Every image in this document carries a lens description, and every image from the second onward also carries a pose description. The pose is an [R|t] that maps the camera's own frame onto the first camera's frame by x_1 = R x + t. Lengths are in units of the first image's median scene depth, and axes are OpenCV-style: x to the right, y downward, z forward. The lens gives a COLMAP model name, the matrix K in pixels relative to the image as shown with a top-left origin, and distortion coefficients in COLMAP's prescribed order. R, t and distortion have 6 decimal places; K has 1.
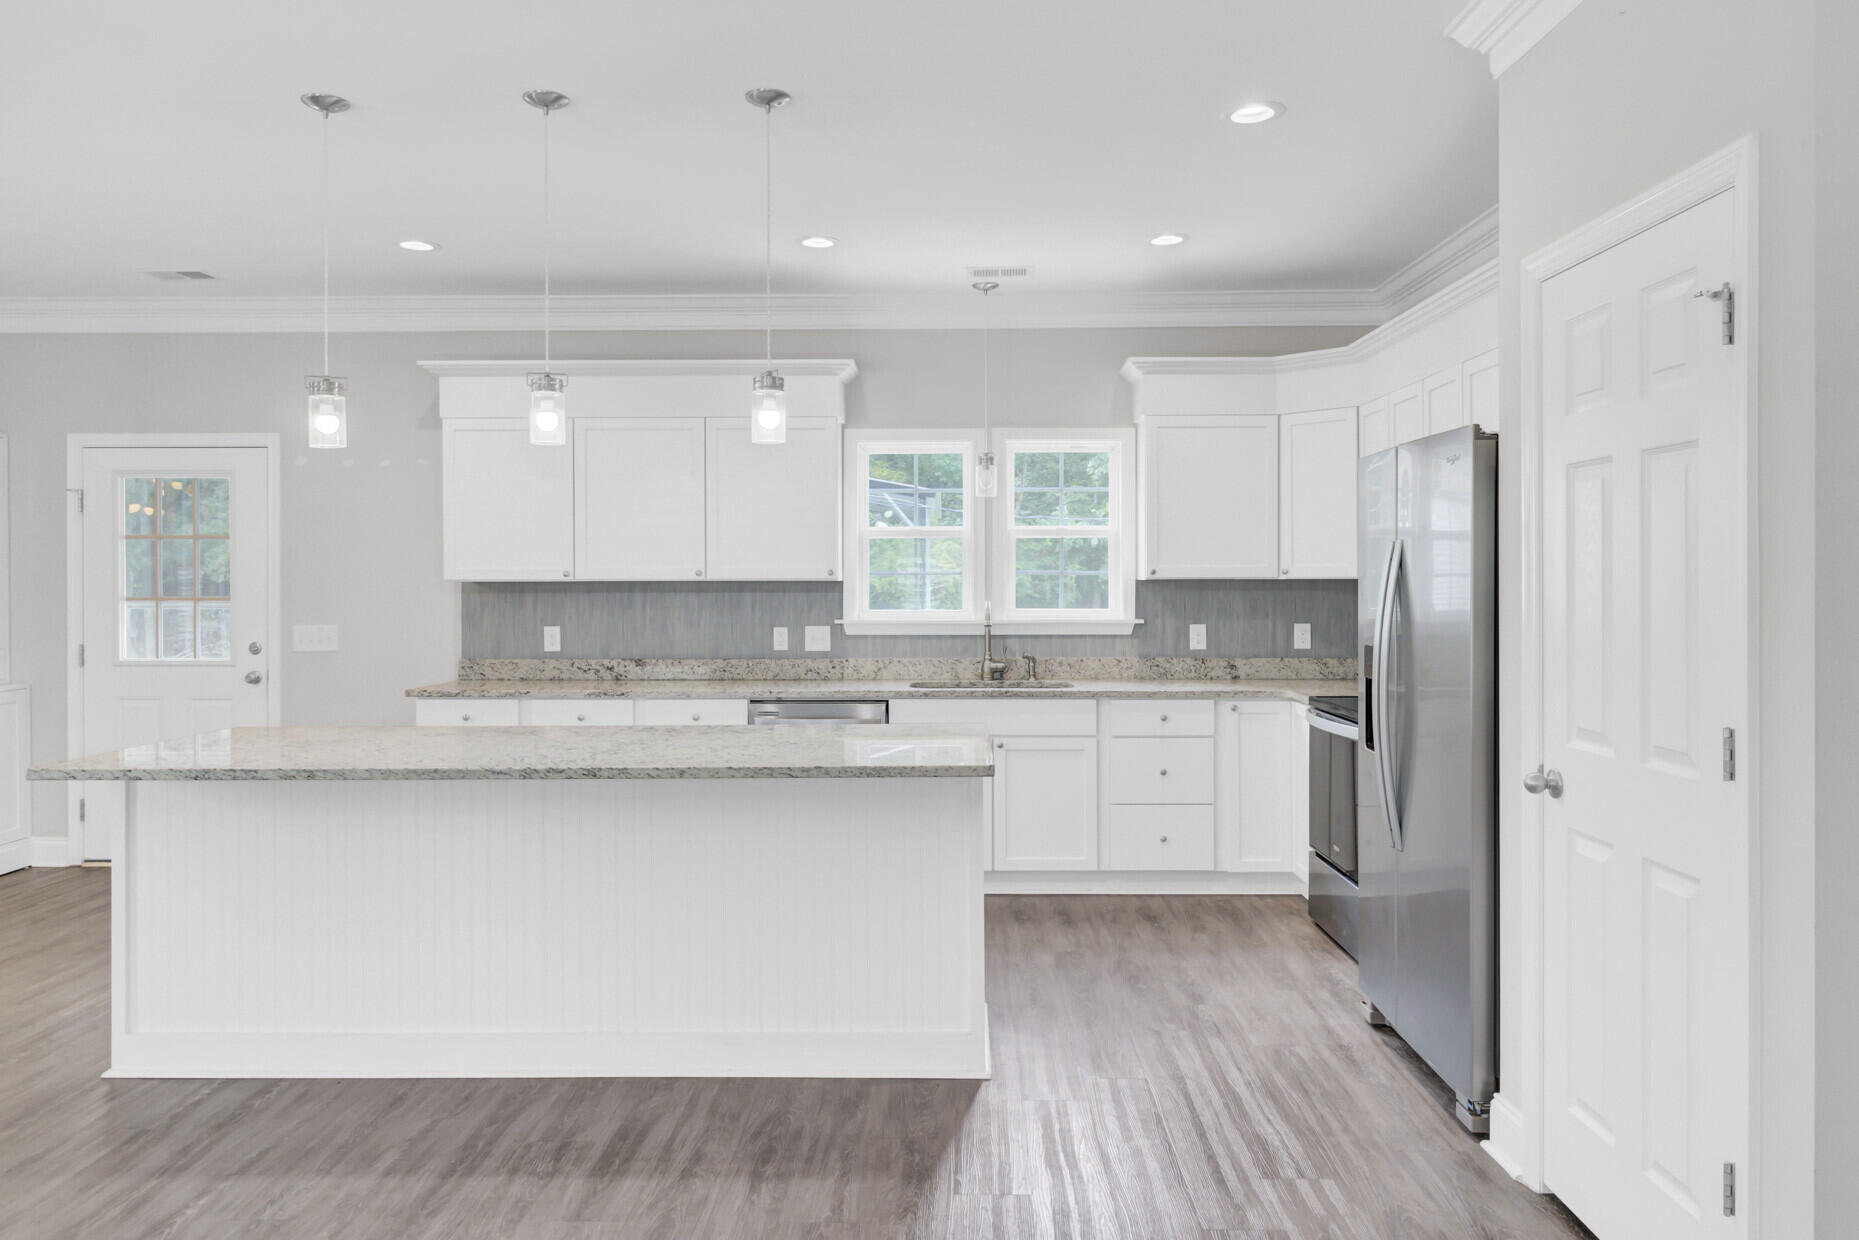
lens RADIAL K [[1290.9, 0, 948.6], [0, 1290.9, 582.1], [0, 0, 1]] dist [0.004050, -0.005211]
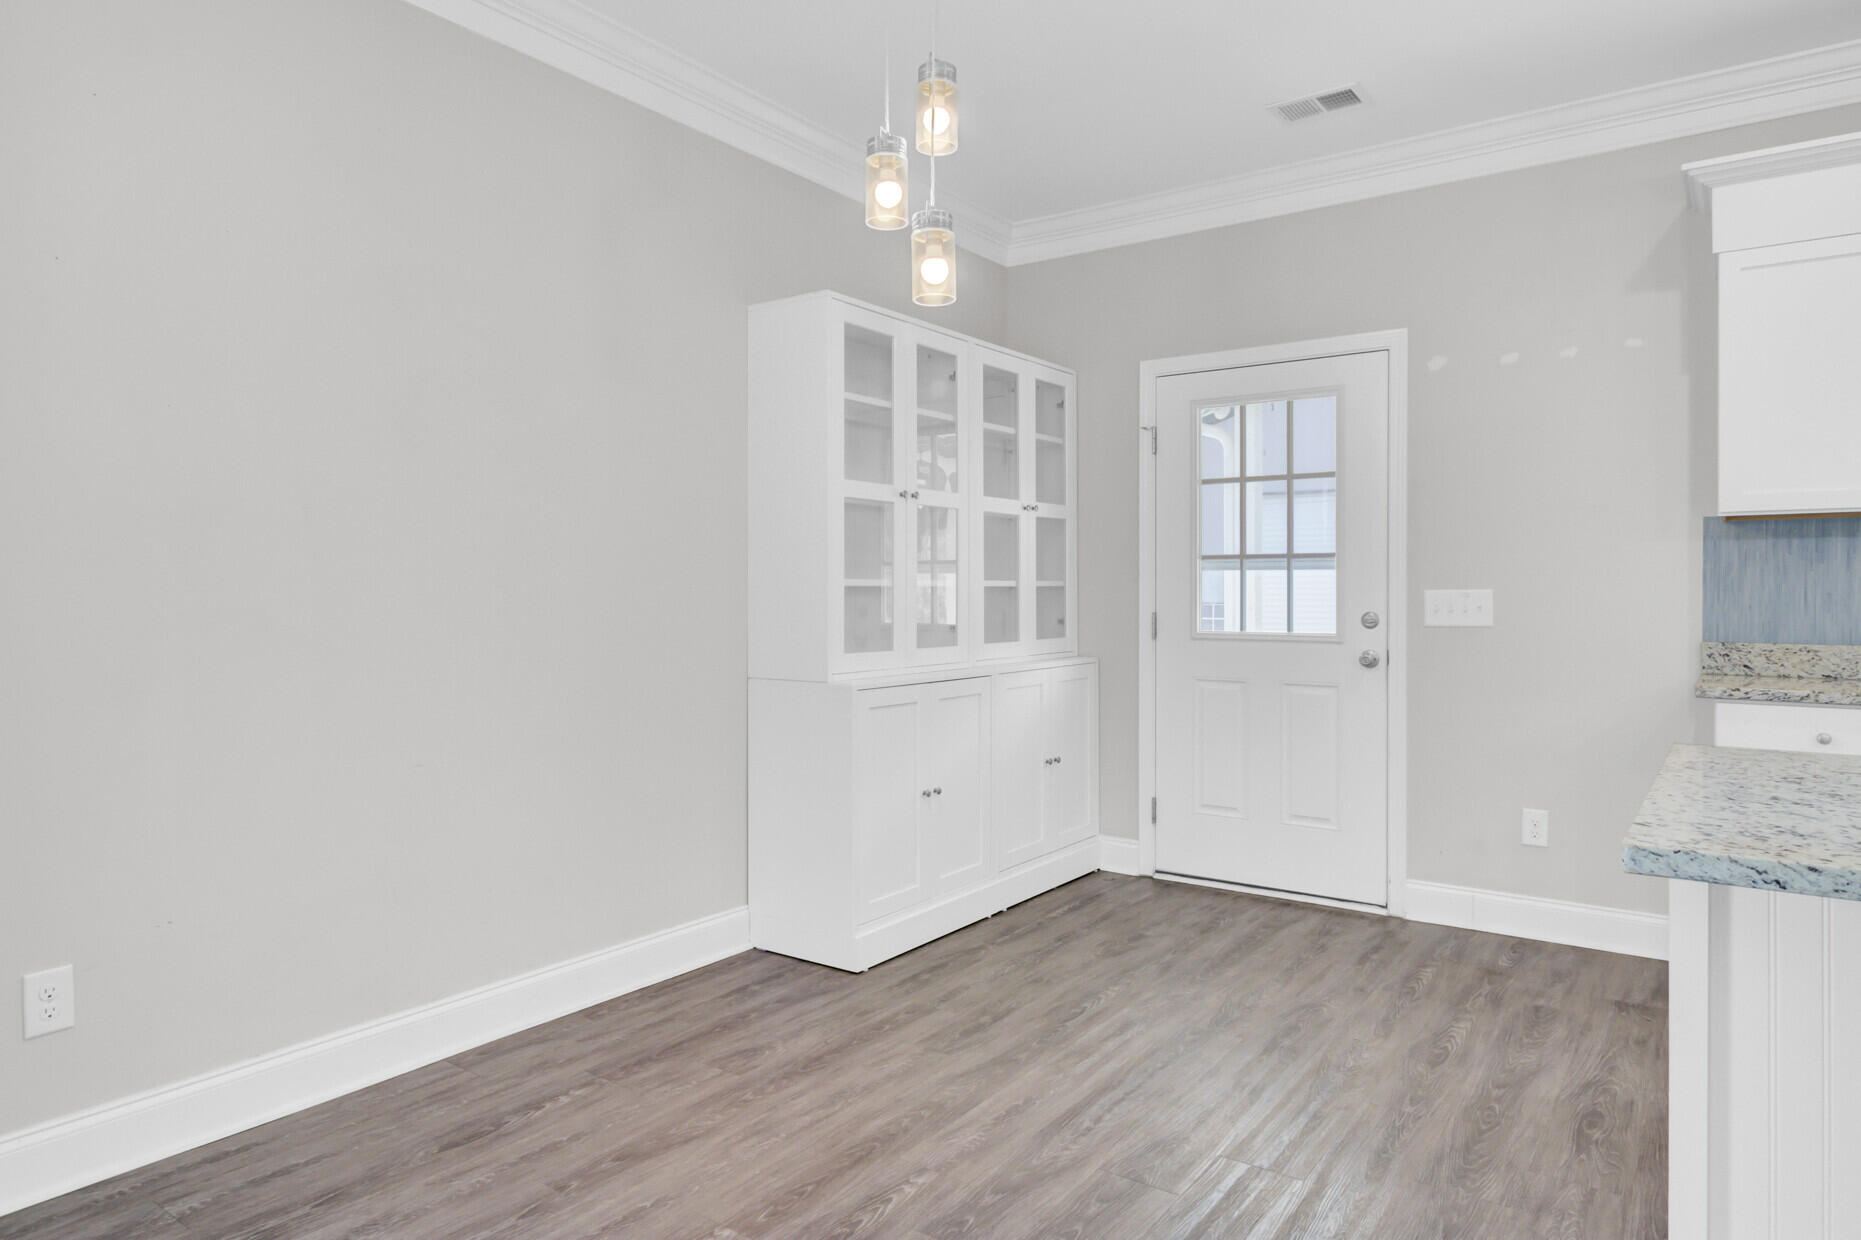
lens RADIAL K [[1140.8, 0, 938.6], [0, 1140.8, 596.2], [0, 0, 1]] dist [0.001105, -0.000181]
pose [[0.820826, 0.004075, -0.571164, -0.368590], [-0.003372, 0.999992, 0.002288, 0.037073], [0.571169, 0.000048, 0.820833, 0.318354]]
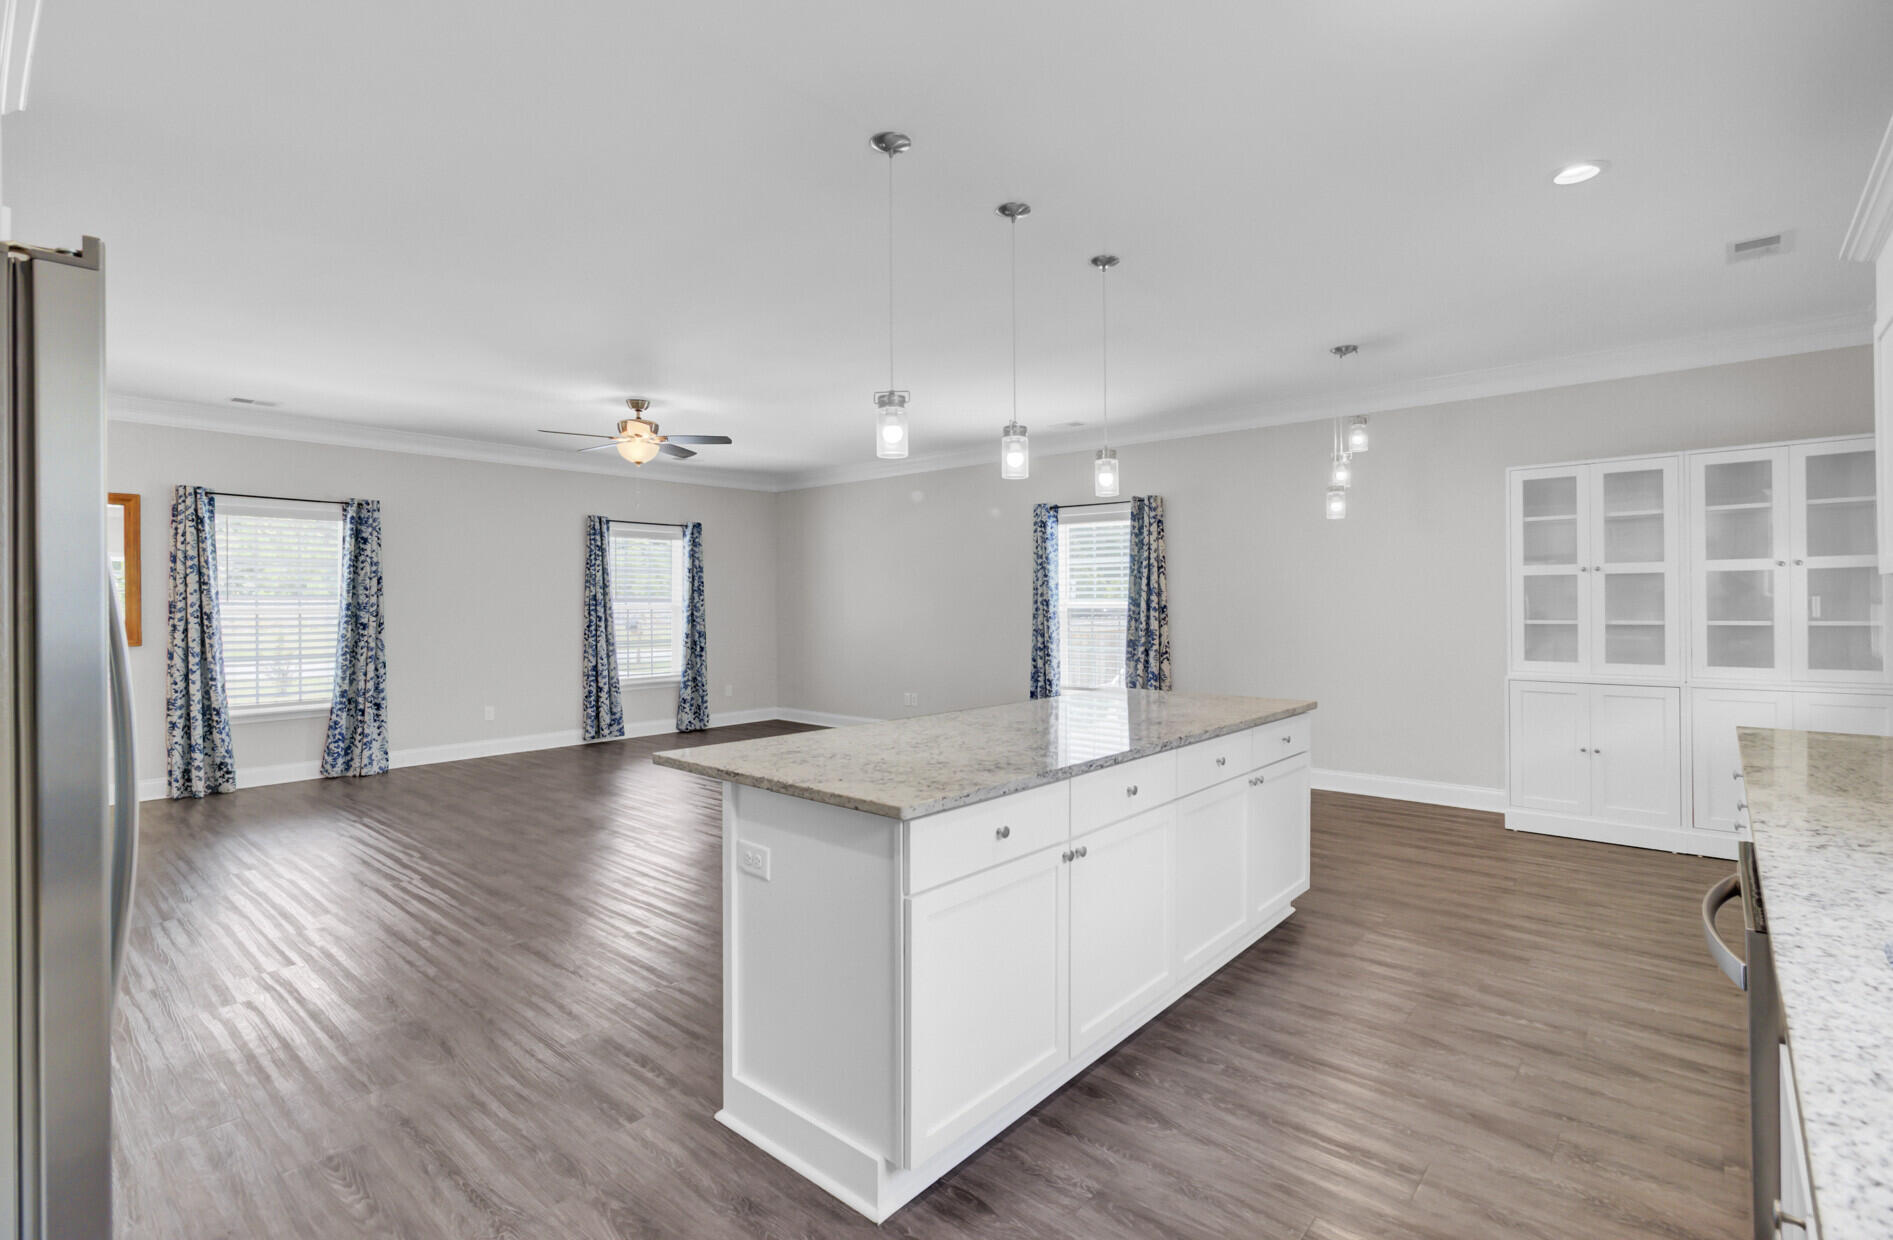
lens RADIAL K [[873.9, 0, 958.5], [0, 873.9, 613.0], [0, 0, 1]] dist [0.000347, 0.000221]
pose [[-0.643749, 0.014217, -0.765104, 0.226604], [0.006050, 0.999891, 0.013490, 0.008778], [0.765213, 0.004055, -0.643765, 0.887824]]
